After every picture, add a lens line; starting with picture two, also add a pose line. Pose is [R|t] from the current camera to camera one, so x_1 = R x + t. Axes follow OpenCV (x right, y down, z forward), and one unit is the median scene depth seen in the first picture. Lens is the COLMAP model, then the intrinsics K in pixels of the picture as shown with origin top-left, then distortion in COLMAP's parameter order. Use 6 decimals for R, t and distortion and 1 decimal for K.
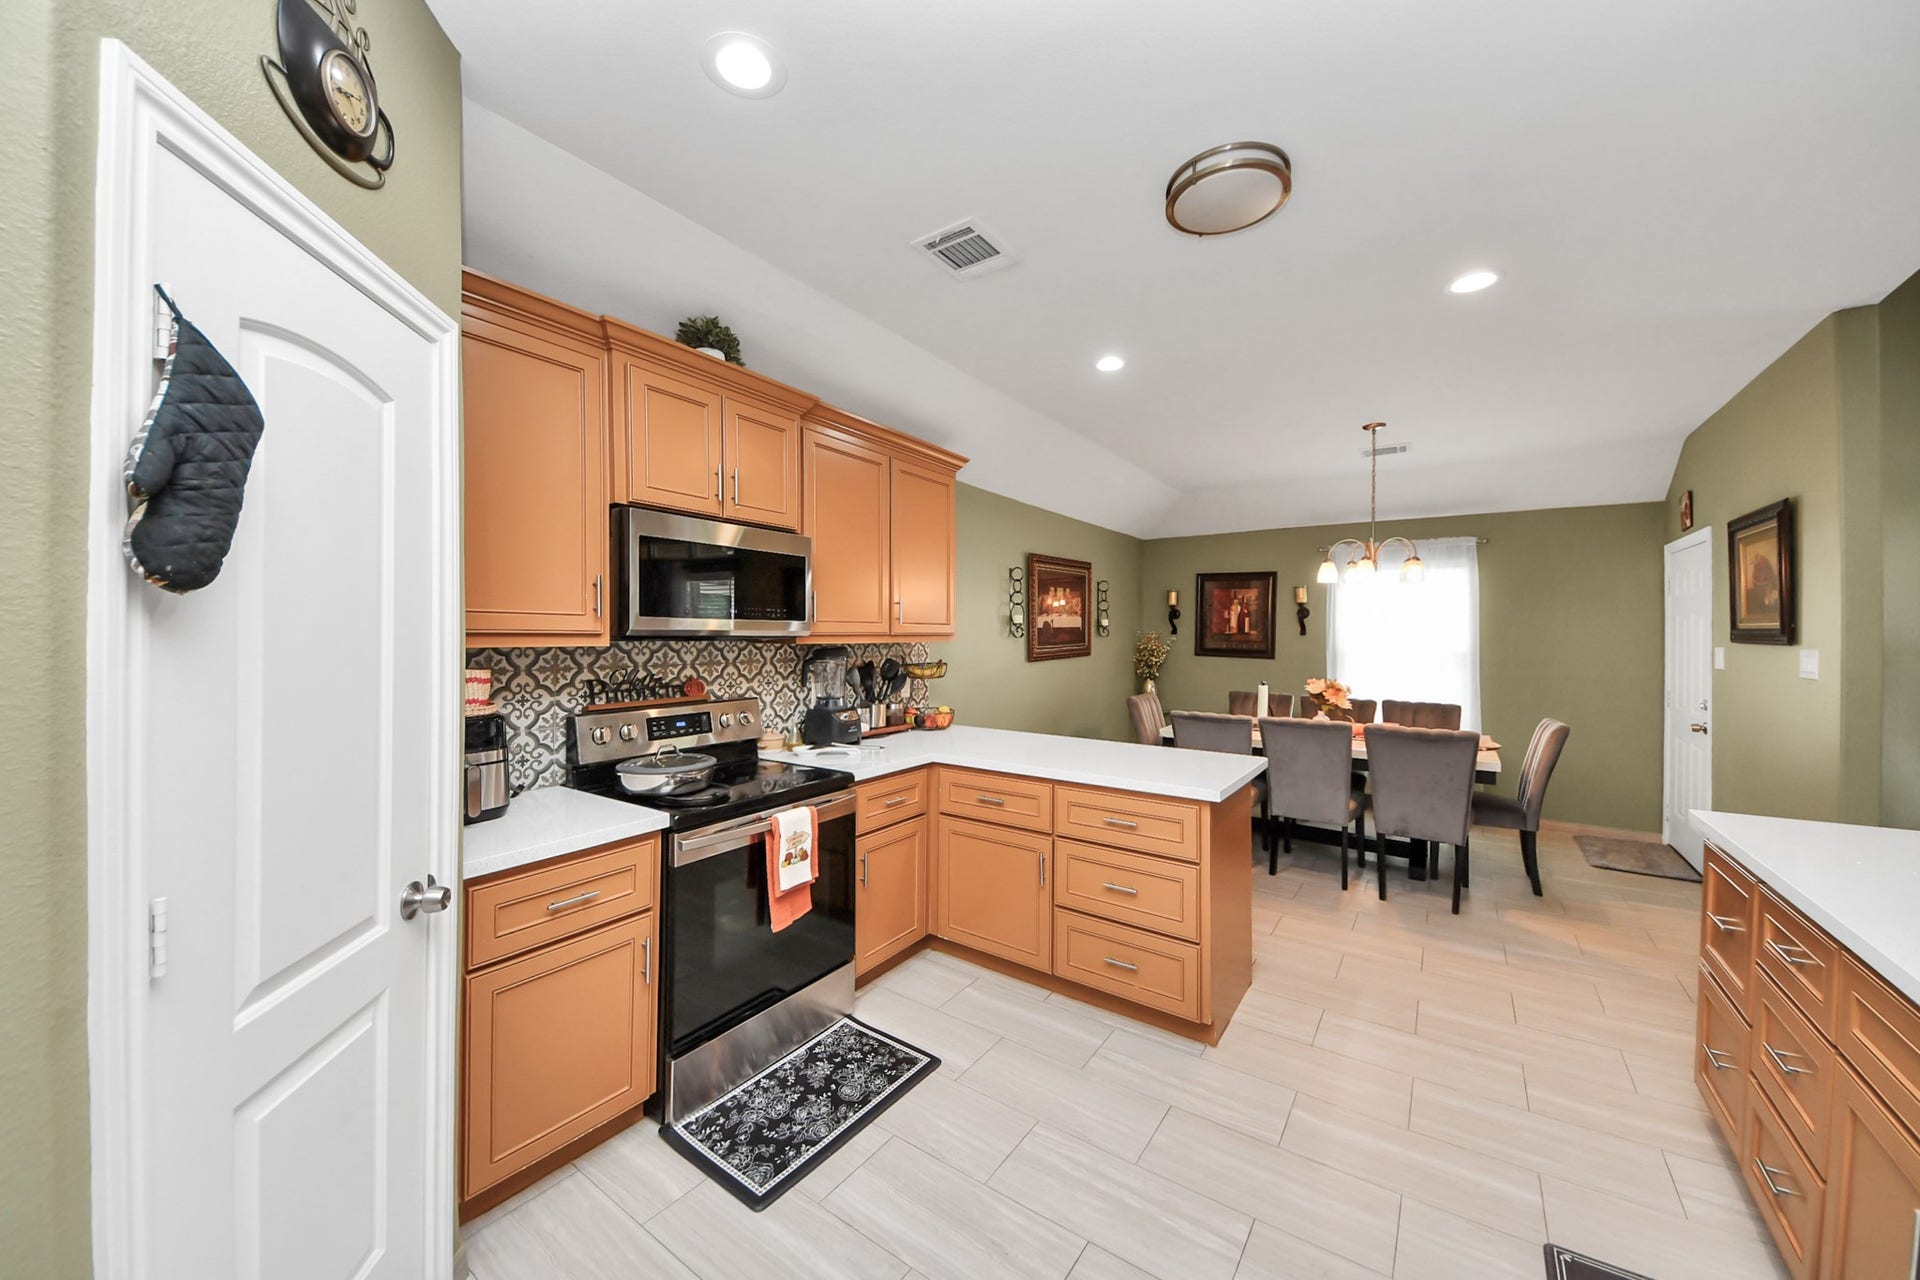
lens RADIAL K [[678.8, 0, 949.0], [0, 678.8, 645.0], [0, 0, 1]] dist [0.027838, -0.016444]
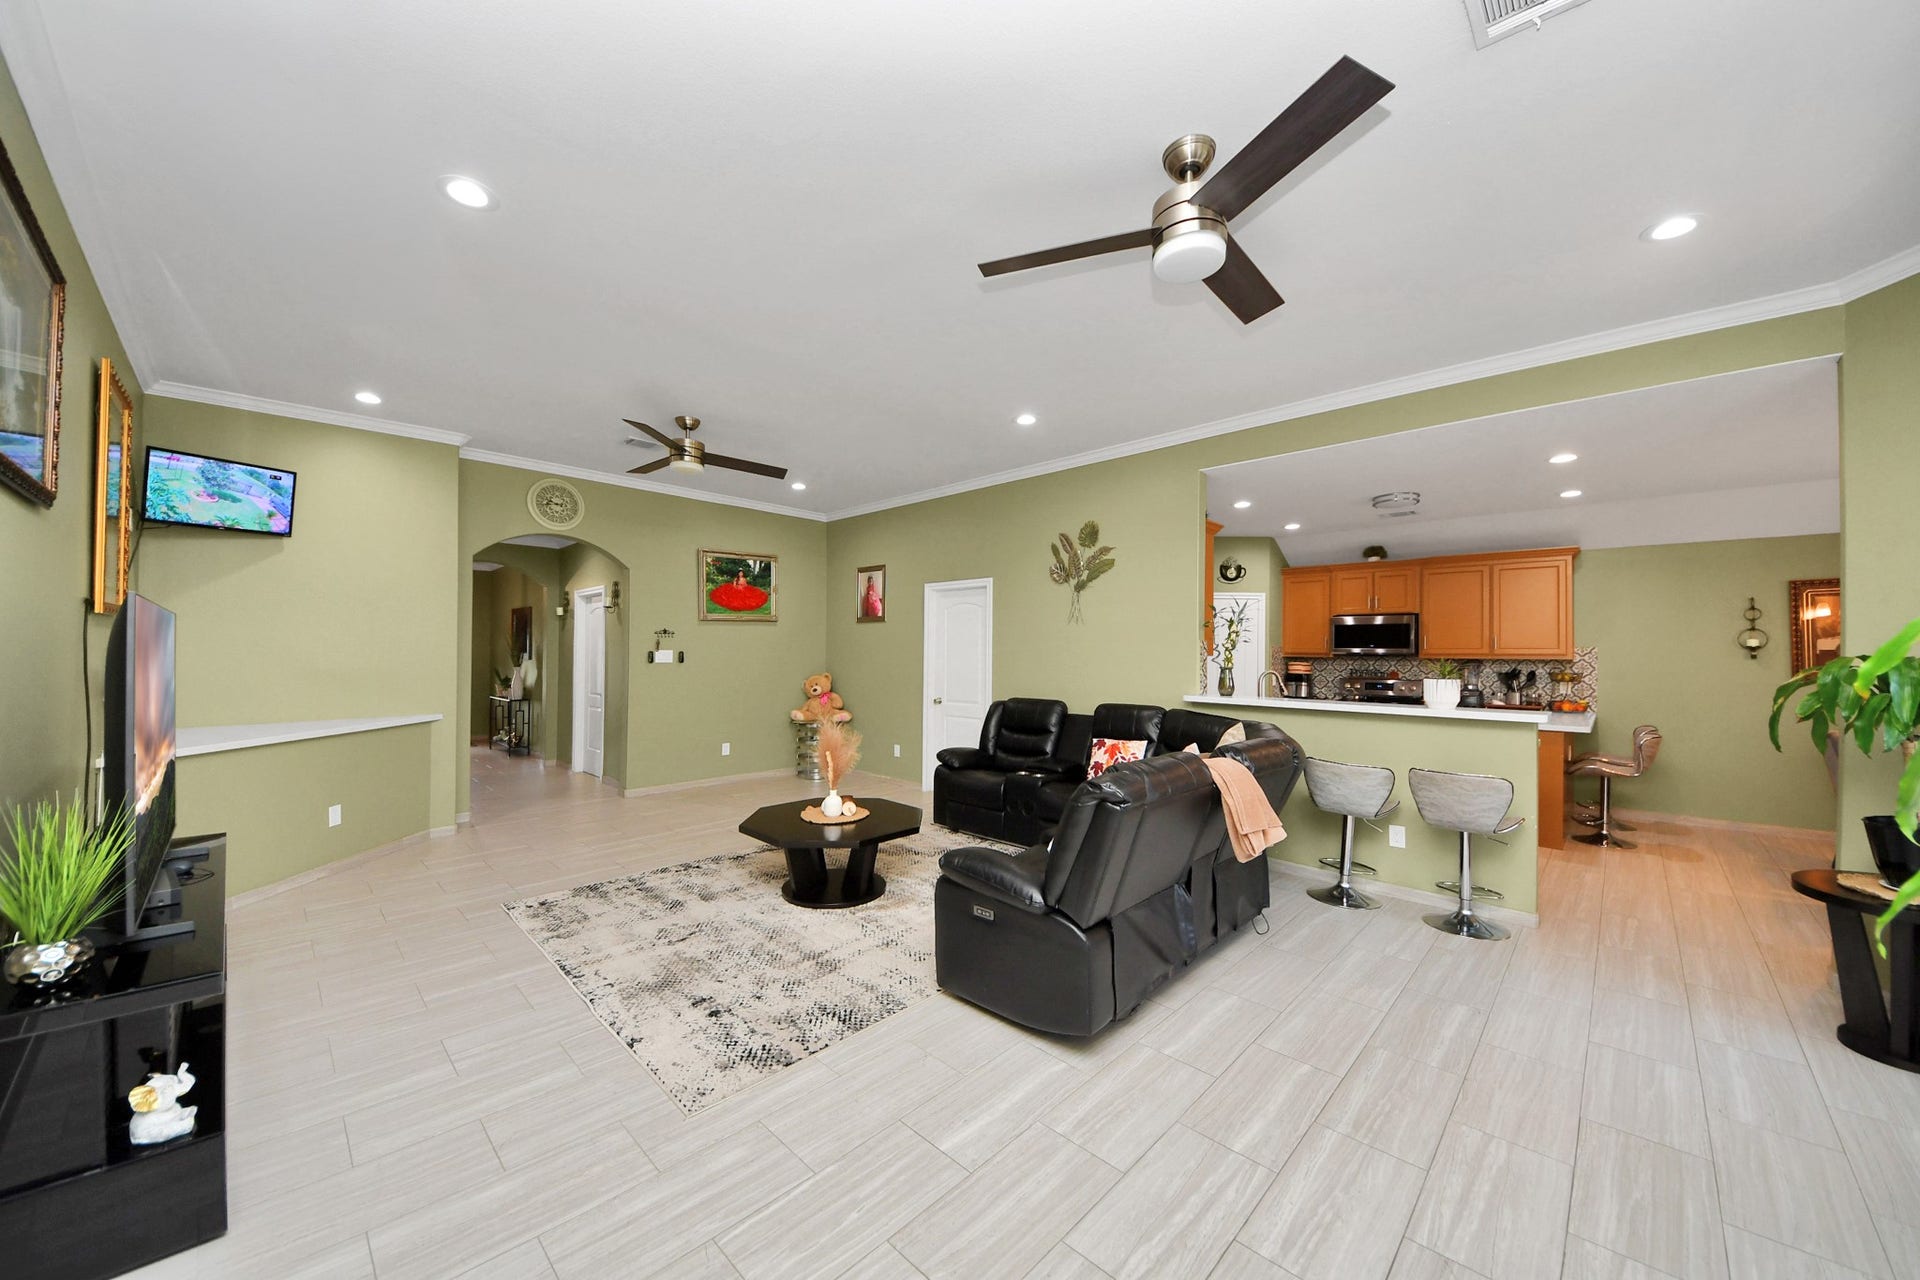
lens RADIAL K [[678.8, 0, 949.0], [0, 678.8, 645.0], [0, 0, 1]] dist [0.027838, -0.016444]
pose [[-0.154452, -0.017889, -0.987838, 2.432661], [-0.027018, 0.999539, -0.013876, 0.032507], [0.987631, 0.024546, -0.154865, -0.289067]]
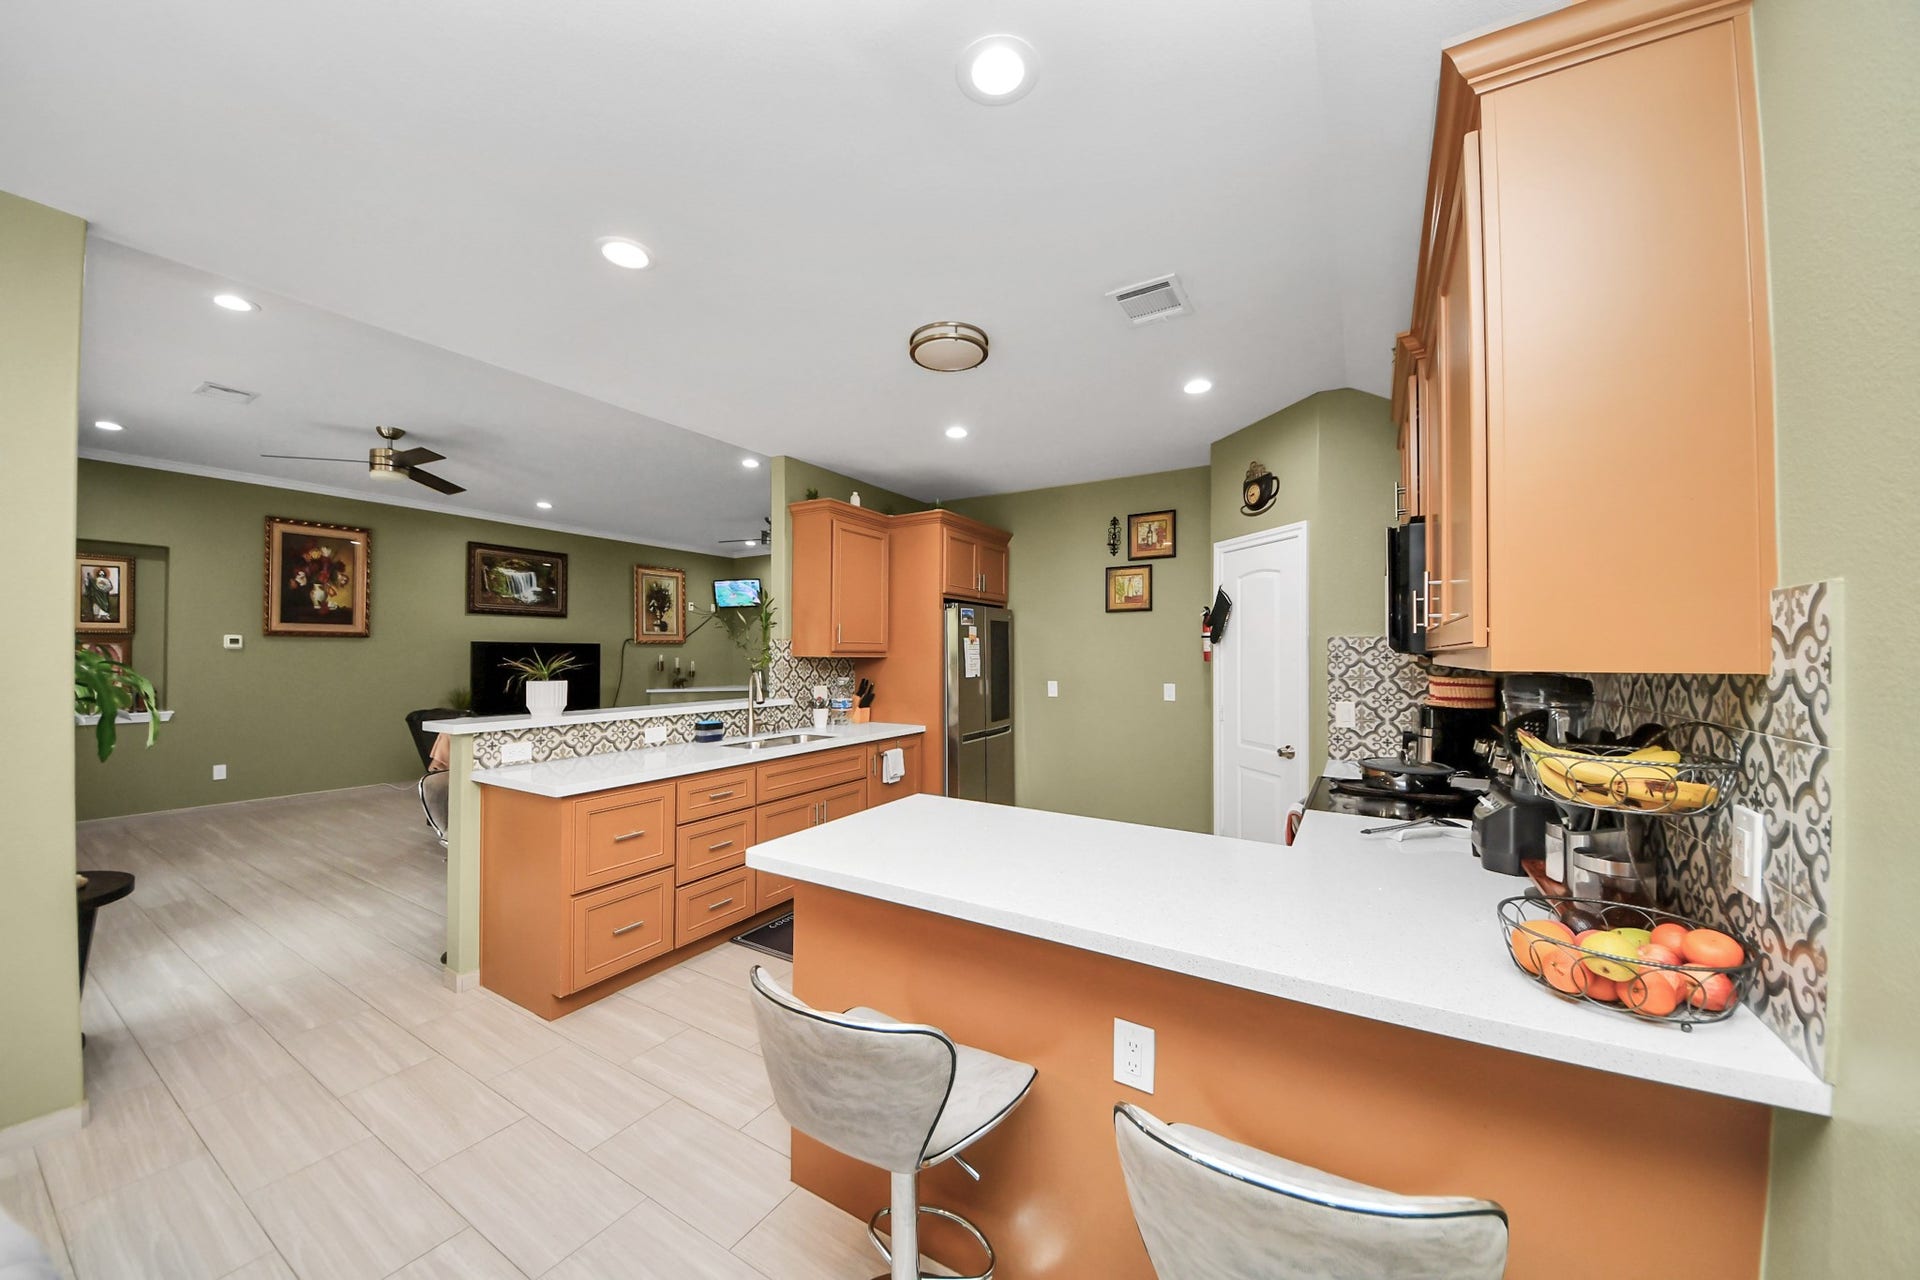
lens RADIAL K [[678.8, 0, 949.0], [0, 678.8, 645.0], [0, 0, 1]] dist [0.027838, -0.016444]
pose [[-0.997630, -0.010154, -0.068054, 0.334406], [-0.010482, 0.999935, 0.004465, -0.019661], [0.068004, 0.005167, -0.997672, 1.660375]]
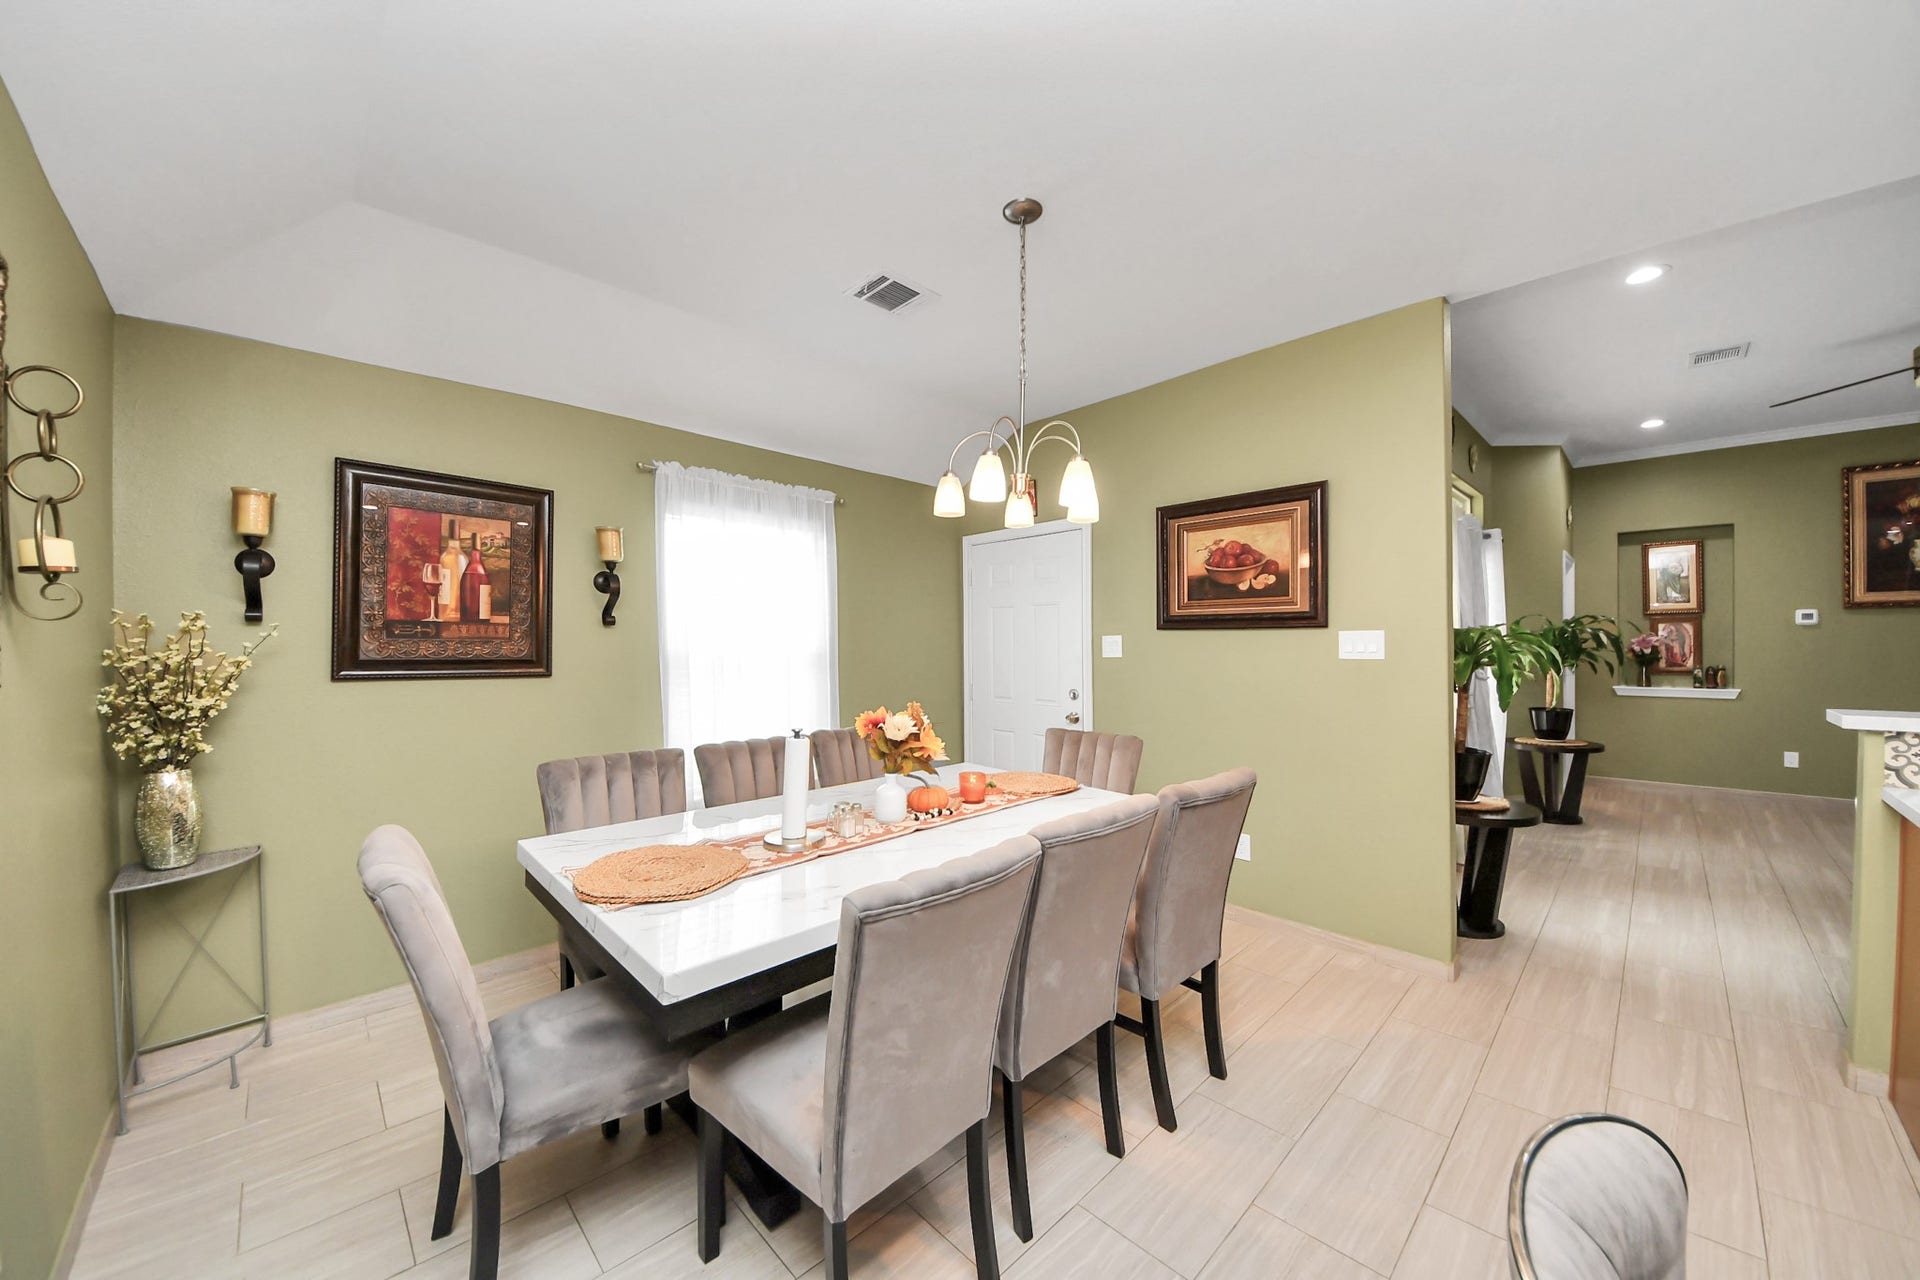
lens RADIAL K [[678.8, 0, 949.0], [0, 678.8, 645.0], [0, 0, 1]] dist [0.027838, -0.016444]
pose [[0.174925, -0.010250, 0.984528, 0.134392], [0.026304, 0.999638, 0.005734, 0.007002], [-0.984230, 0.024894, 0.175131, 1.407903]]
